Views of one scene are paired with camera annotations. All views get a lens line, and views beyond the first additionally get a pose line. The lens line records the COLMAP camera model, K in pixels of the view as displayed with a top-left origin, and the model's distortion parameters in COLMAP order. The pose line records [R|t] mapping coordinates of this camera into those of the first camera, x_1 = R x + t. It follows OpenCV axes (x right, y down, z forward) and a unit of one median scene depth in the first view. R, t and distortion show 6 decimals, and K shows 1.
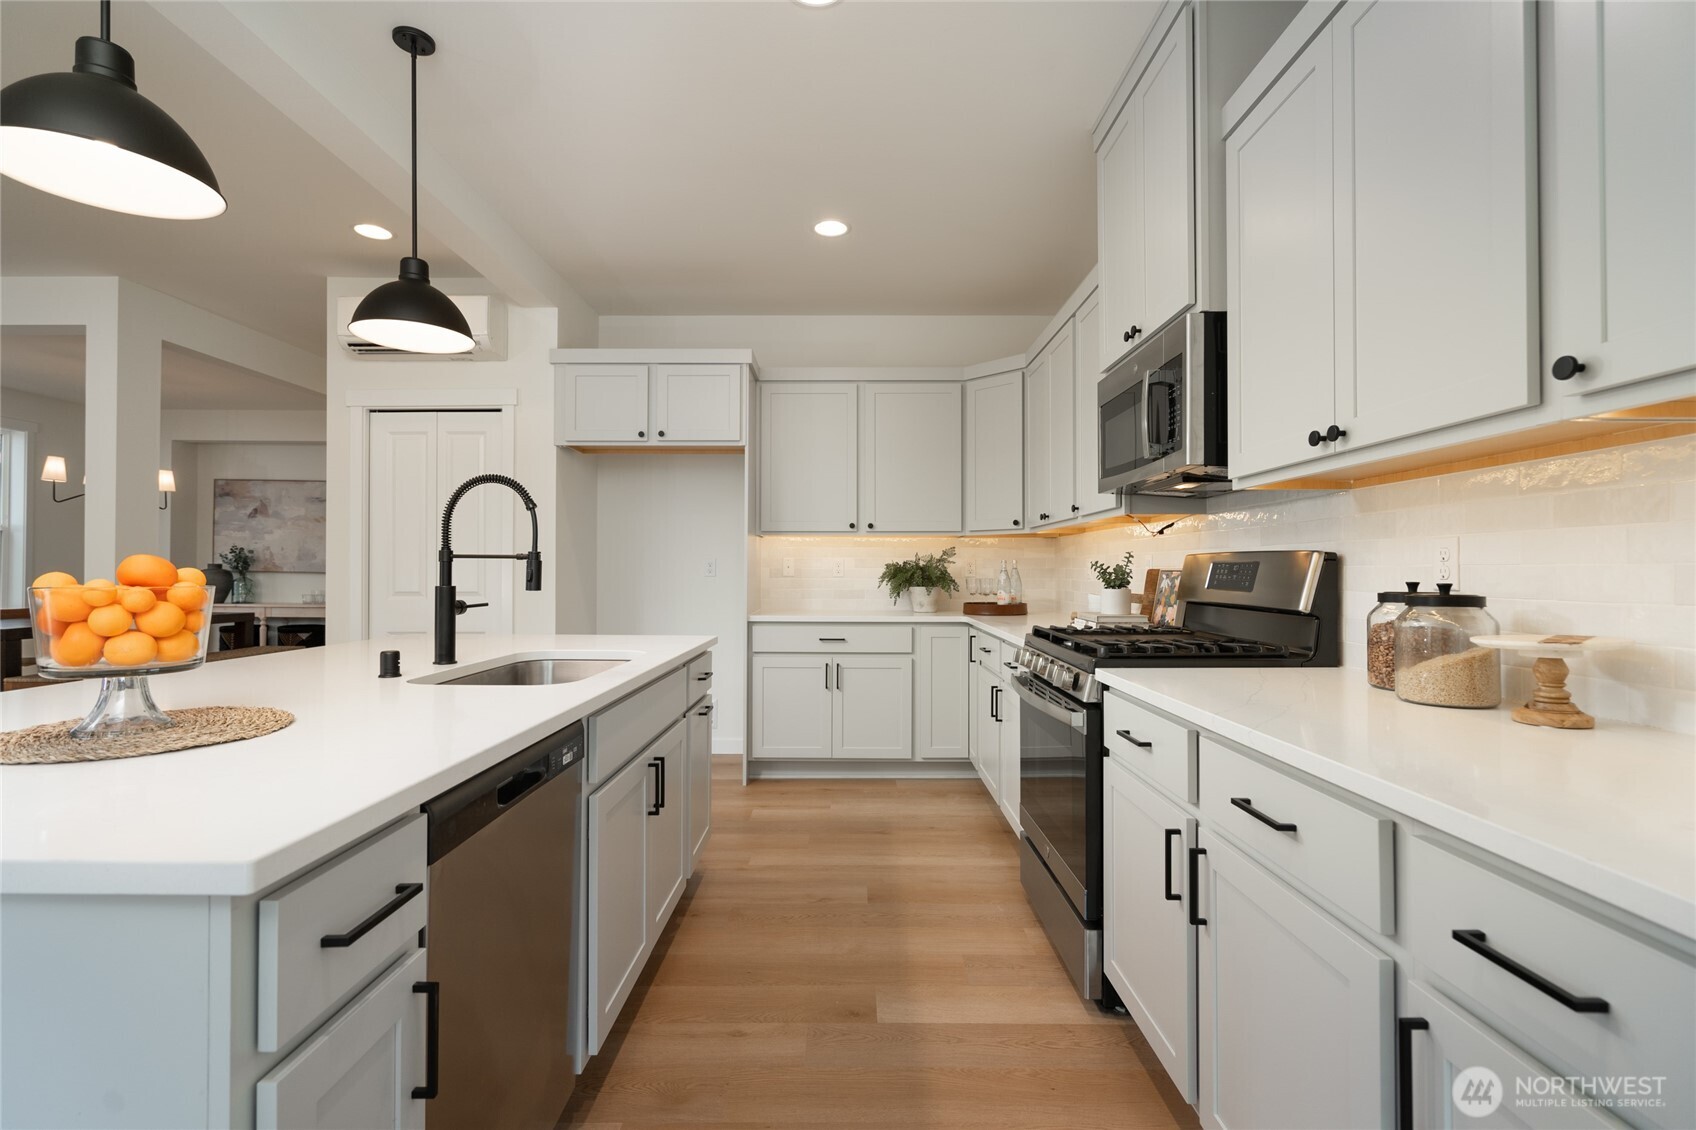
lens RADIAL K [[765.2, 0, 845.5], [0, 765.2, 560.1], [0, 0, 1]] dist [-0.000419, -0.000013]
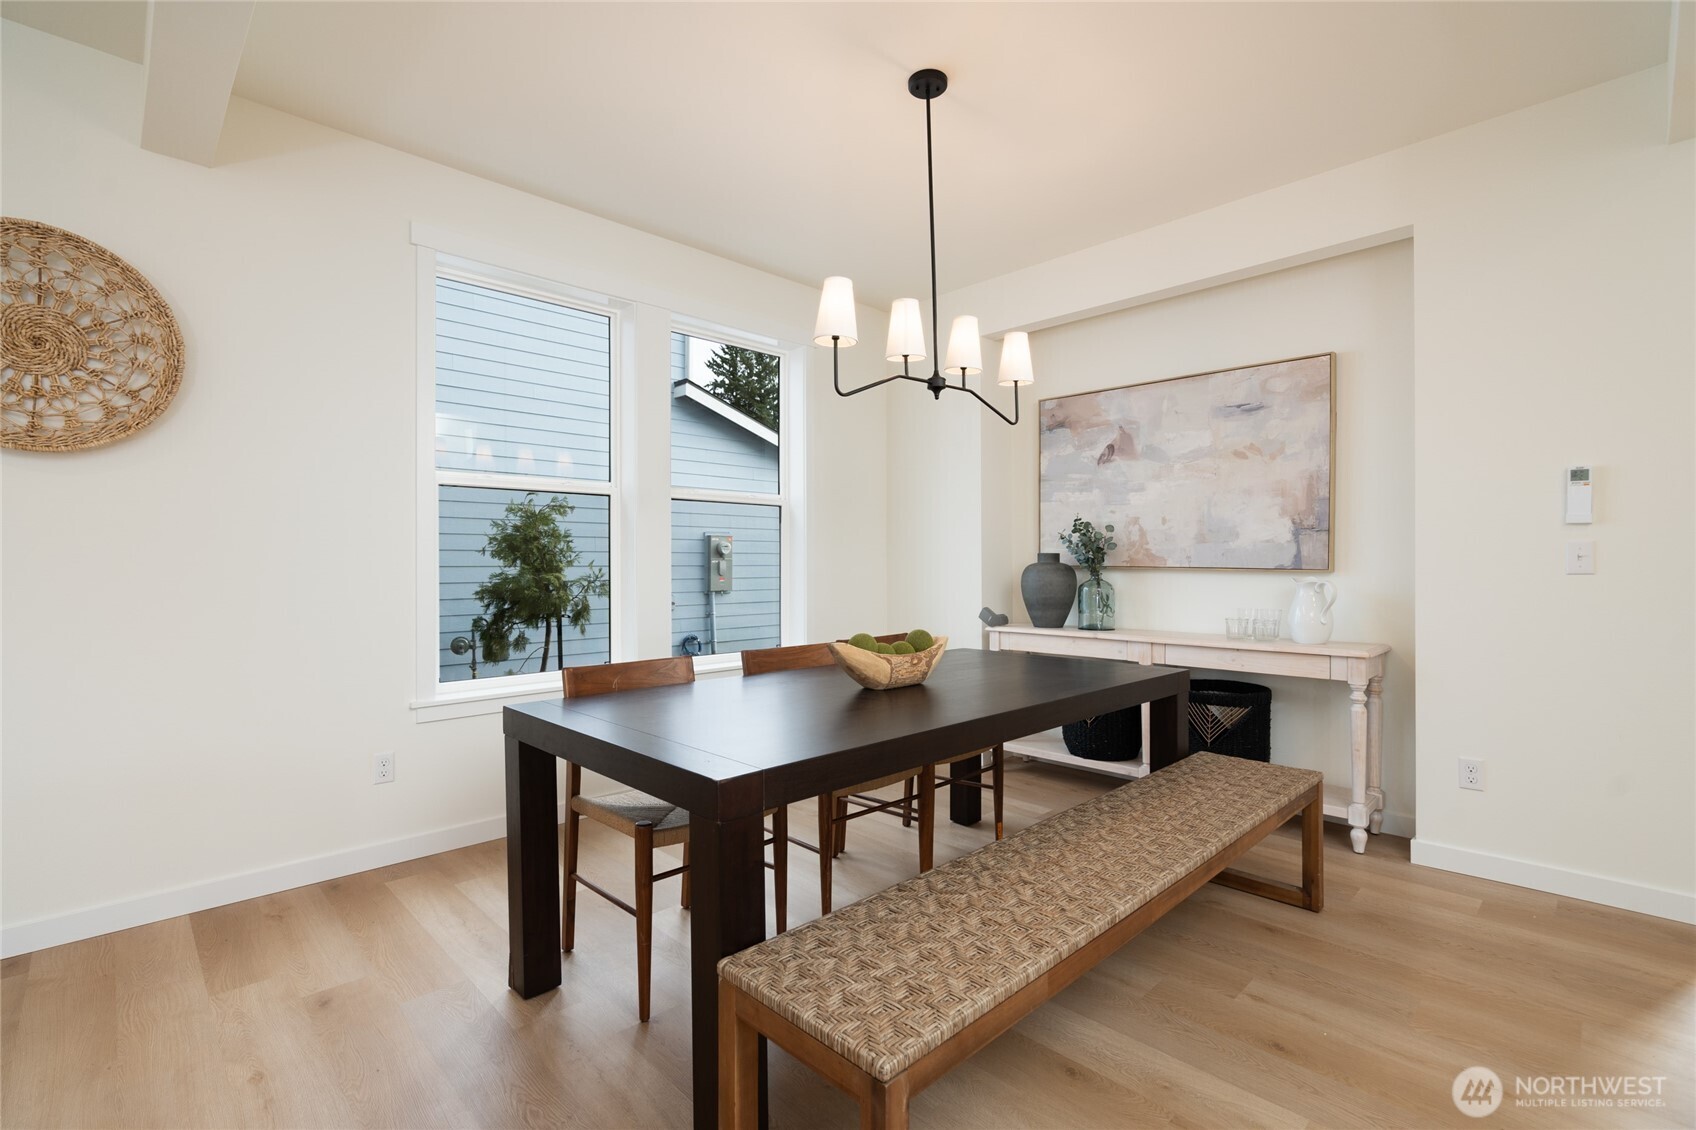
lens RADIAL K [[769.6, 0, 848.0], [0, 769.6, 565.0], [0, 0, 1]] dist [-0.001158, 0.000012]
pose [[0.703638, -0.005535, -0.710537, -0.923978], [0.014922, 0.999864, 0.006987, 0.012570], [0.710402, -0.015519, 0.703625, 0.891104]]
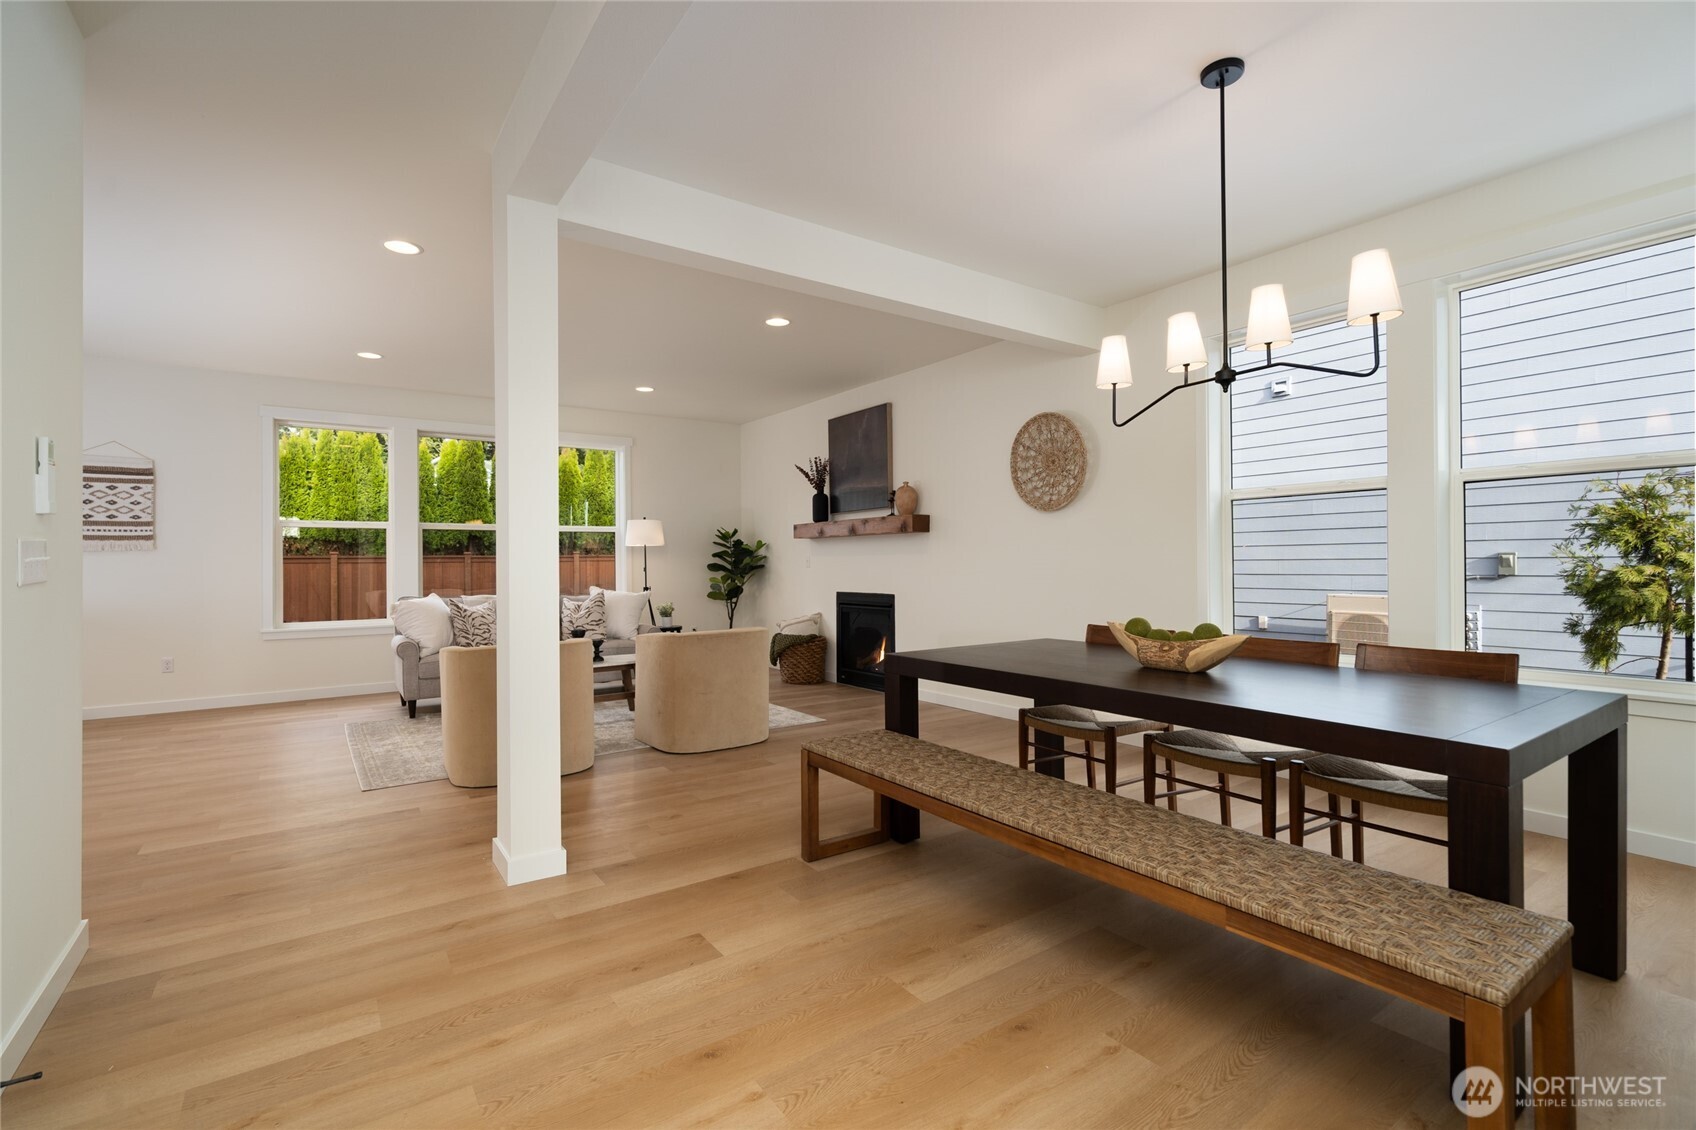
lens RADIAL K [[762.5, 0, 843.7], [0, 762.5, 565.9], [0, 0, 1]] dist [-0.001847, -0.000026]
pose [[-0.814468, 0.006295, -0.580174, -0.735425], [0.013286, 0.999881, -0.007801, 0.021959], [0.580056, -0.014062, -0.814455, 1.616762]]
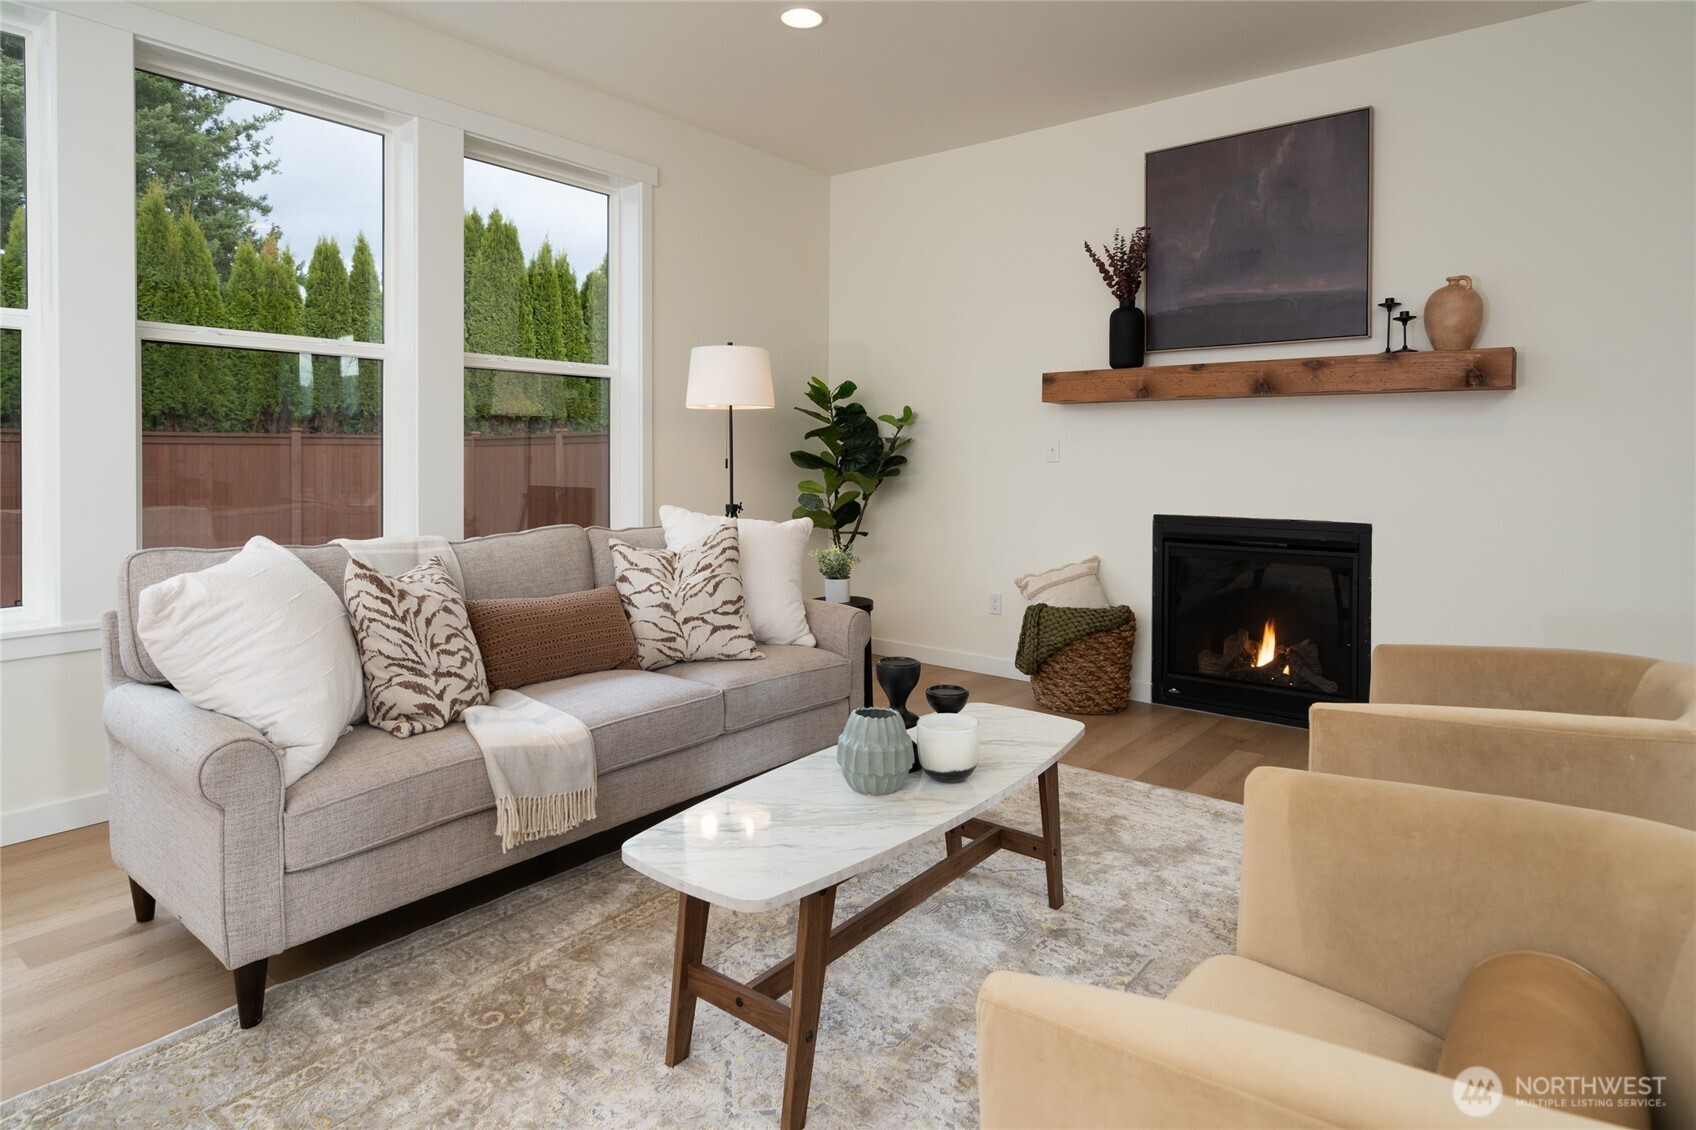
lens RADIAL K [[939.9, 0, 851.1], [0, 939.9, 463.6], [0, 0, 1]] dist [0.014662, -0.000244]
pose [[-0.612847, 0.000368, -0.790201, -0.719144], [0.002816, 0.999995, -0.001718, 0.012623], [0.790196, -0.003278, -0.612845, 0.631246]]
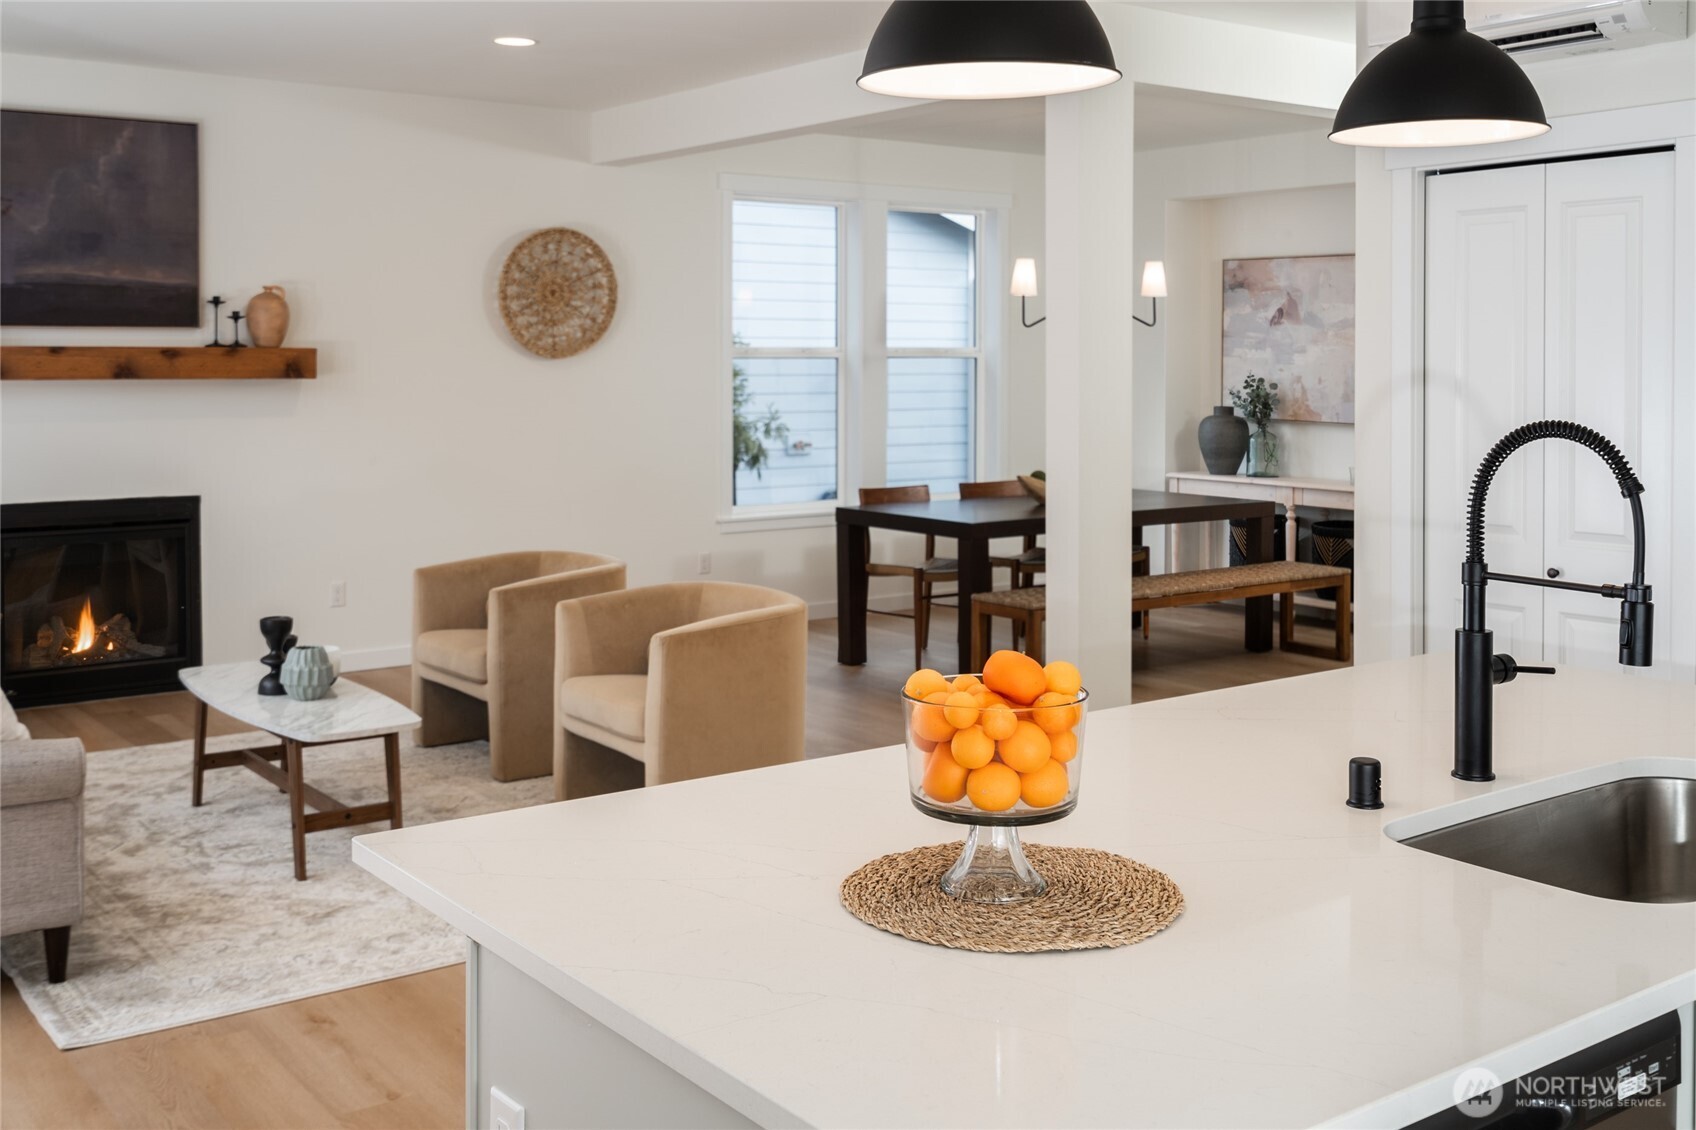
lens RADIAL K [[1709.5, 0, 843.6], [0, 1709.5, 390.3], [0, 0, 1]] dist [0.003761, -0.001300]
pose [[0.602072, 0.013844, -0.798322, 0.068578], [0.010273, 0.999633, 0.025083, -0.073661], [0.798376, -0.023302, 0.601709, -0.023274]]
